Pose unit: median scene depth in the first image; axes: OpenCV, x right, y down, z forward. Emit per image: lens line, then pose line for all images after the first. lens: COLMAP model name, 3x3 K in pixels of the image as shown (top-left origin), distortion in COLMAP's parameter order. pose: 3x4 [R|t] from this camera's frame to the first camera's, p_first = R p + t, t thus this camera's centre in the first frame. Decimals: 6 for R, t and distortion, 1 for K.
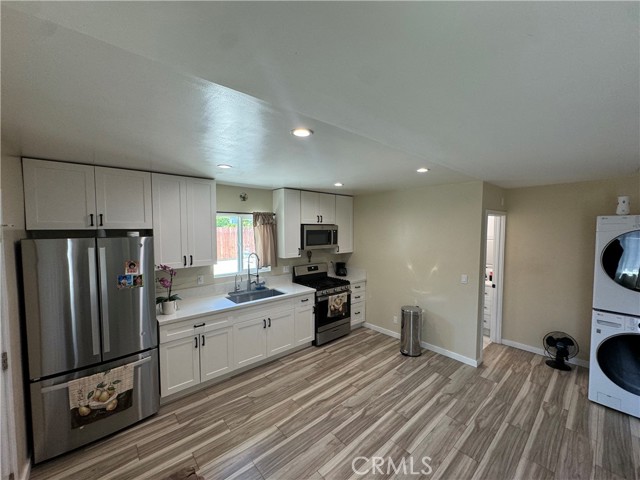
lens RADIAL K [[255.4, 0, 321.3], [0, 255.4, 239.5], [0, 0, 1]] dist [-0.004091, 0.000912]
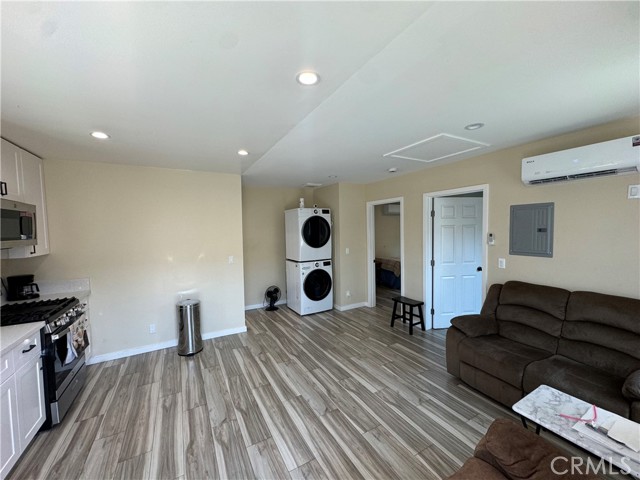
lens RADIAL K [[255.4, 0, 319.7], [0, 255.4, 240.7], [0, 0, 1]] dist [-0.004091, 0.000912]
pose [[0.216623, -0.053355, 0.974796, -0.470719], [0.066495, 0.996993, 0.039793, 0.056155], [-0.973988, 0.056200, 0.219519, 0.390744]]
